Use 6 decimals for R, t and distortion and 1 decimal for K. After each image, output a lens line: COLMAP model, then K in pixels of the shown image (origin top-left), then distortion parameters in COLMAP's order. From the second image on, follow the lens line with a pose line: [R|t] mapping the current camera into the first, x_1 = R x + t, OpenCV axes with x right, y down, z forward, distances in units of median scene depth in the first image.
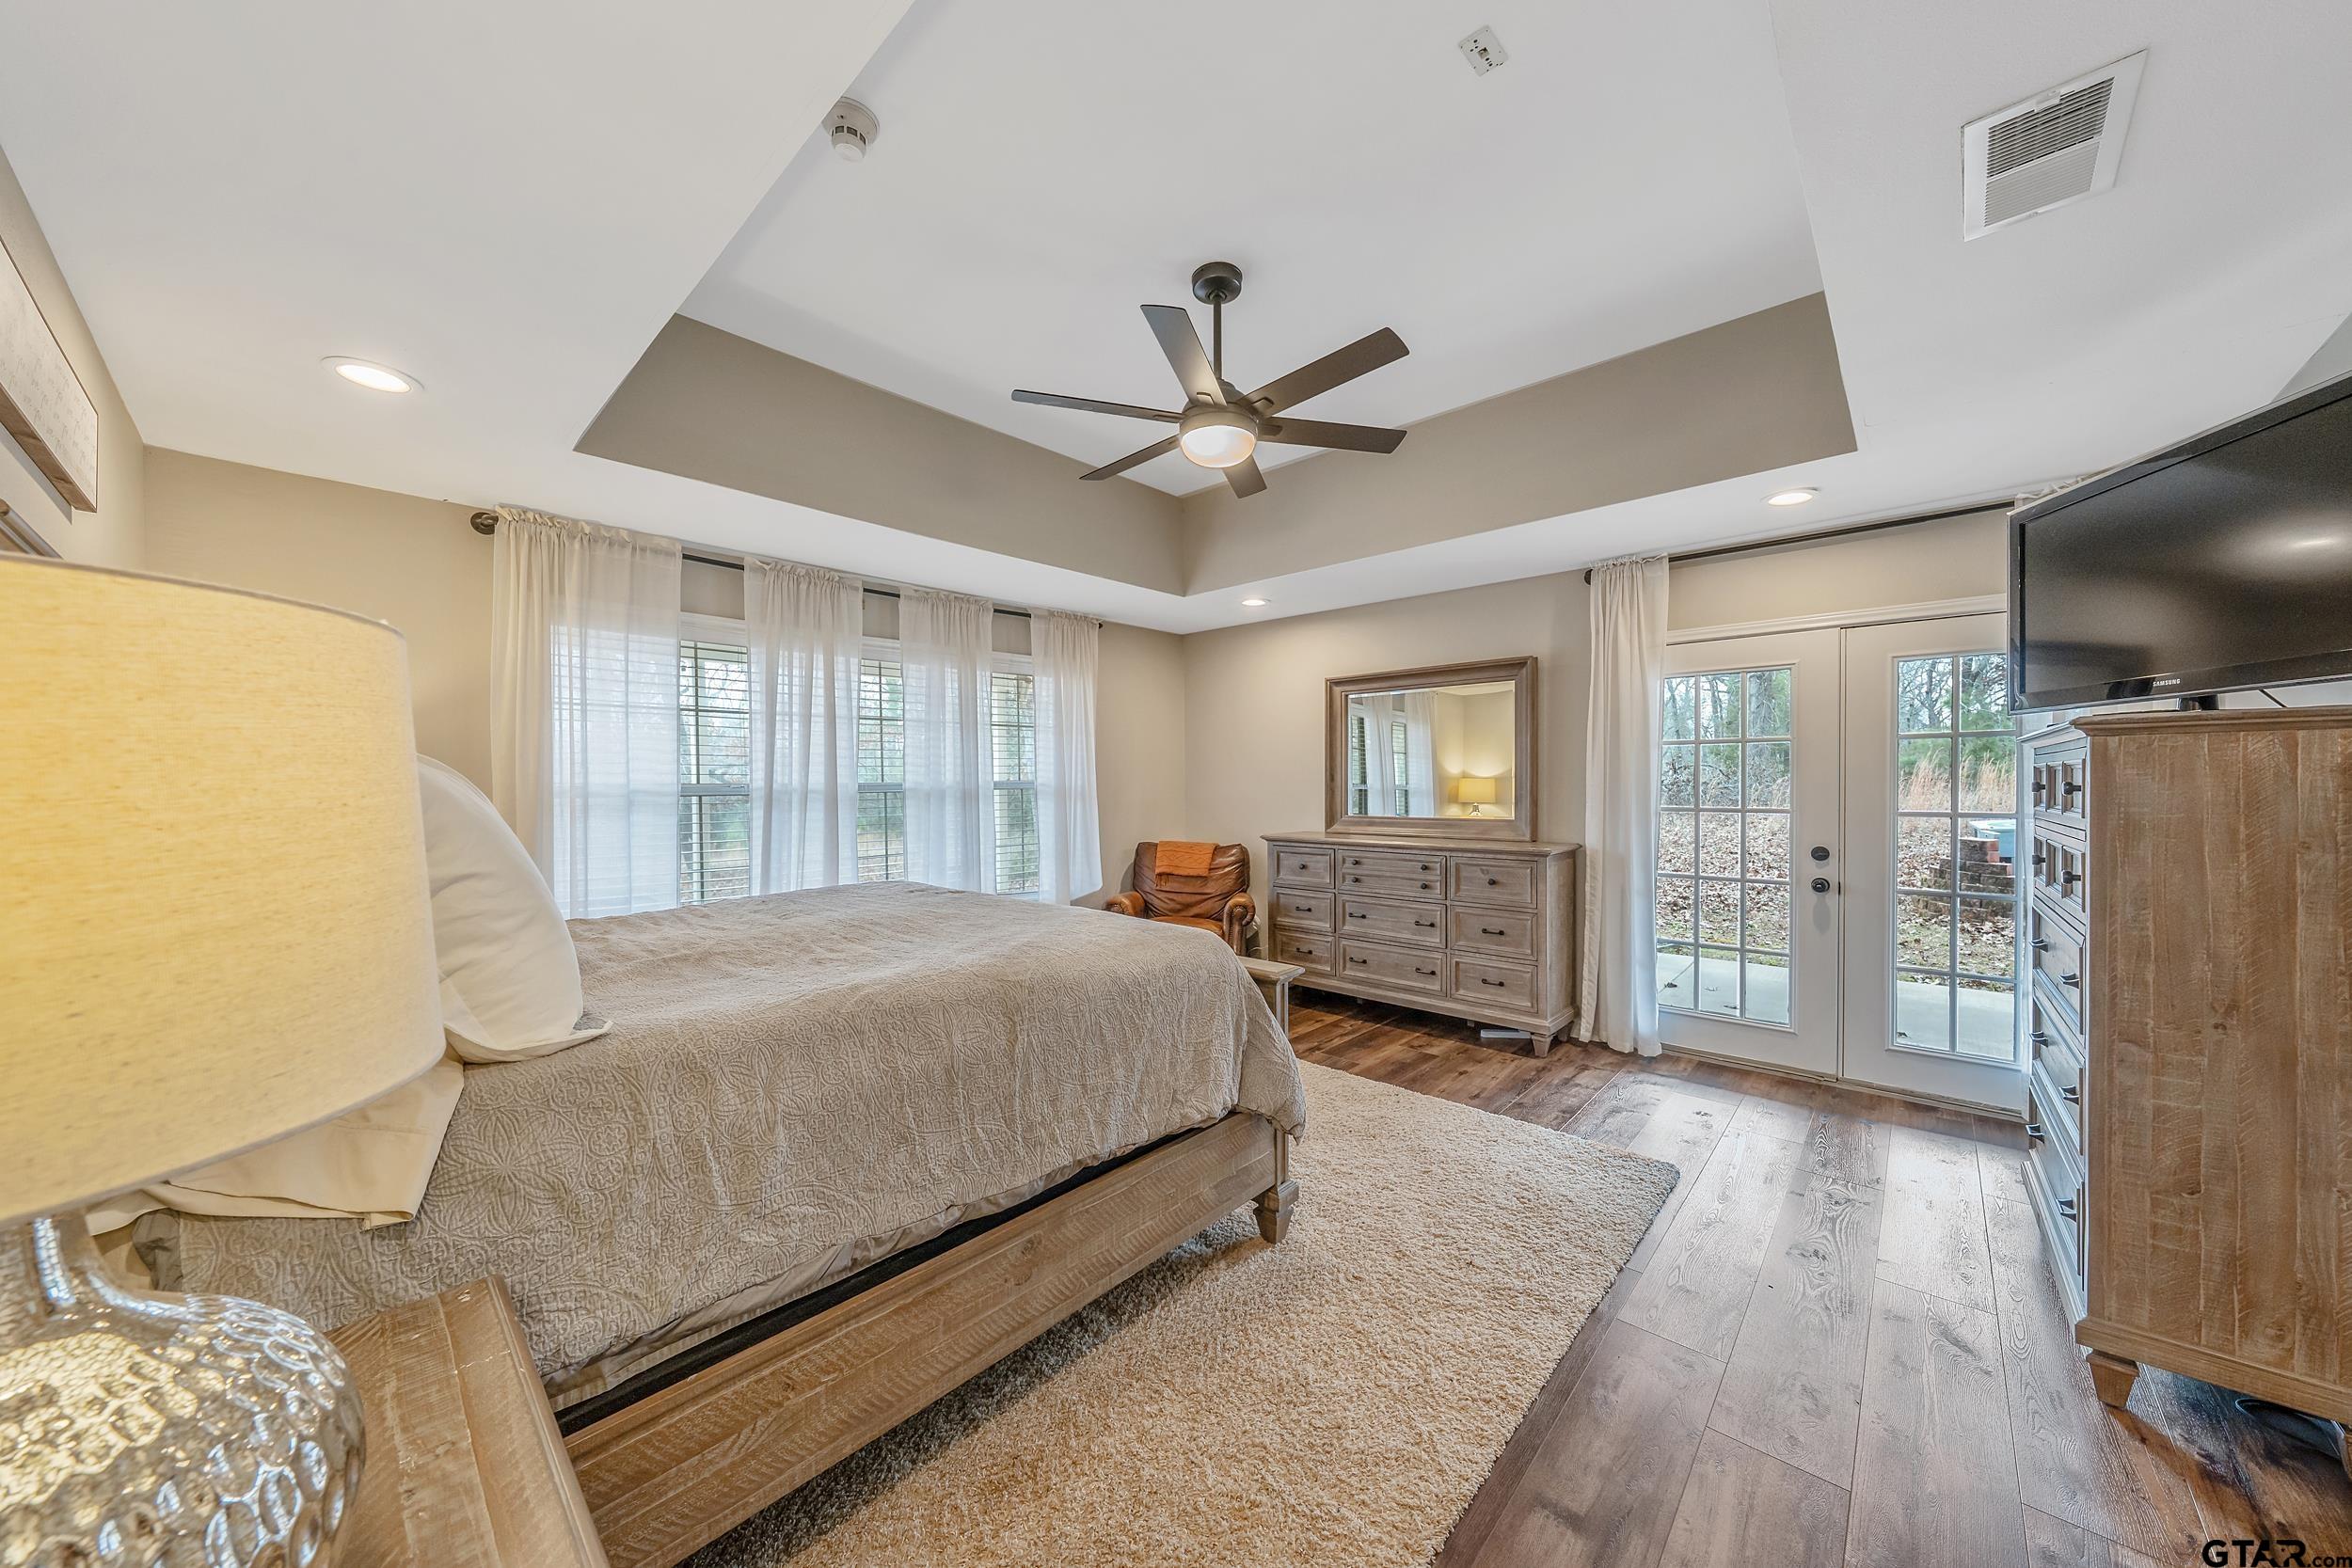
lens RADIAL K [[813.0, 0, 1174.4], [0, 813.0, 787.9], [0, 0, 1]] dist [0.000982, 0.000059]
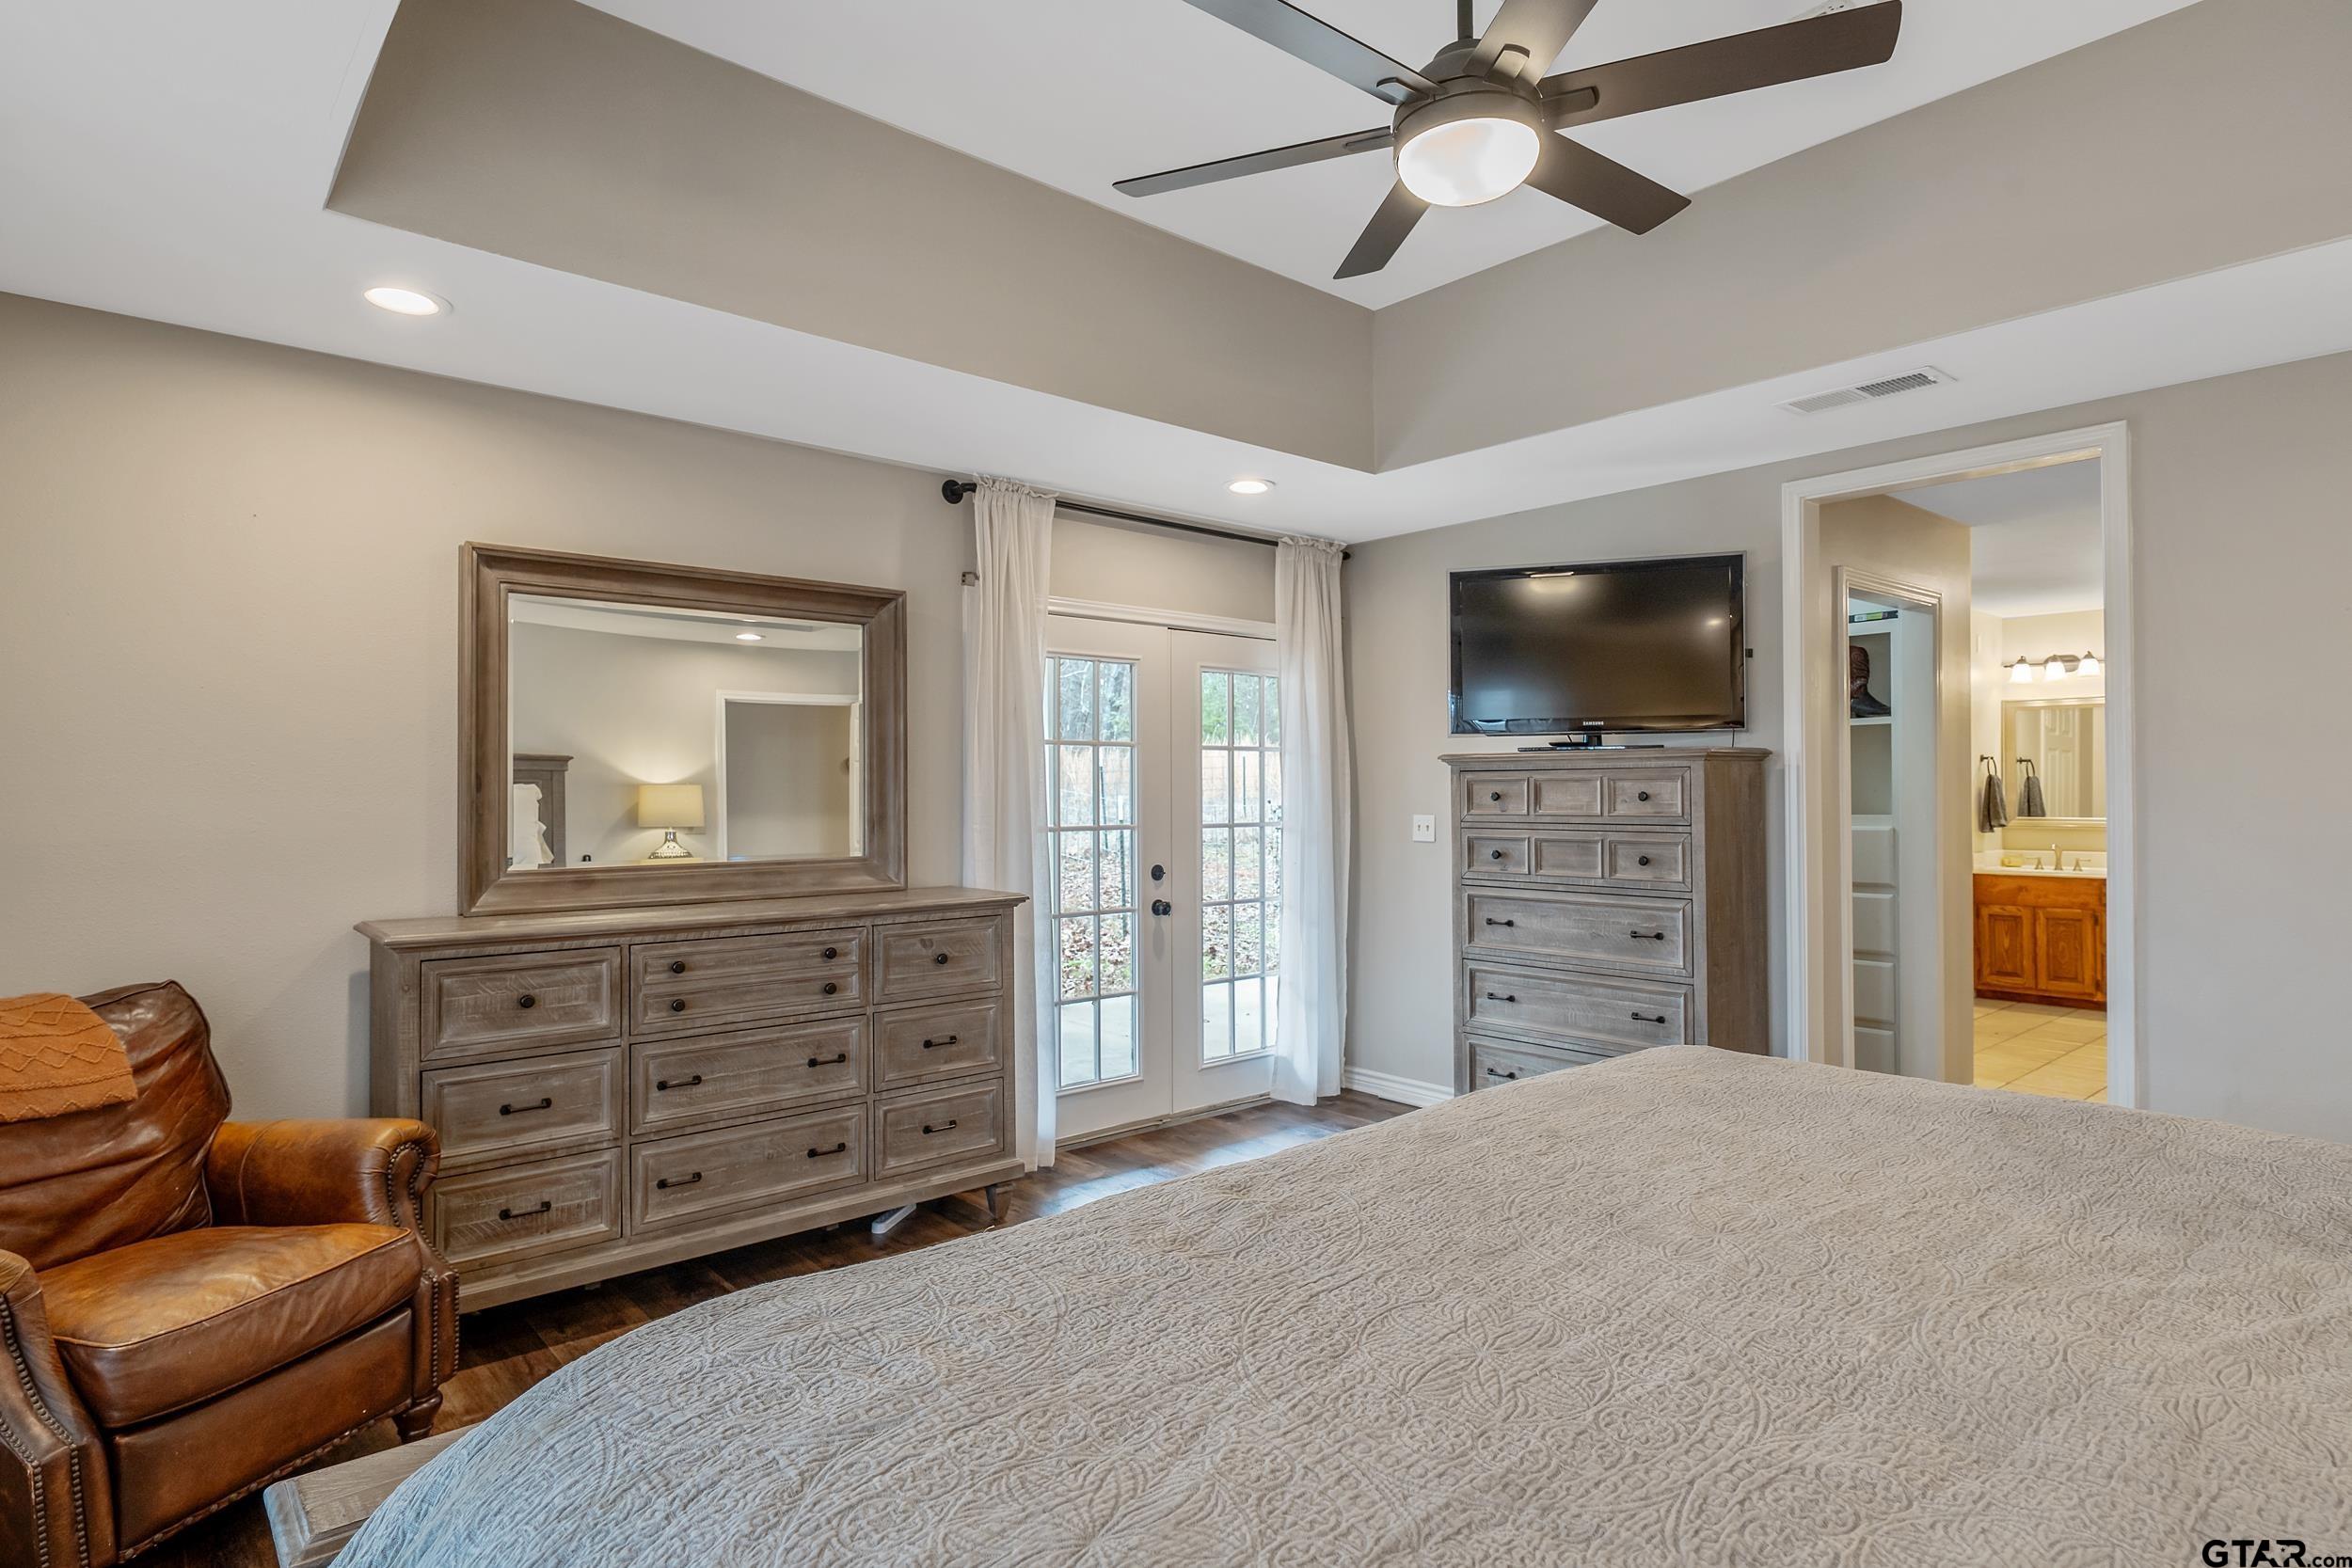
lens RADIAL K [[1250.1, 0, 1175.3], [0, 1250.1, 777.7], [0, 0, 1]] dist [-0.000251, 0.000244]
pose [[0.102460, 0.015162, 0.994622, -0.485672], [0.010502, 0.999812, -0.016323, -0.001082], [-0.994682, 0.012118, 0.102282, 0.693199]]
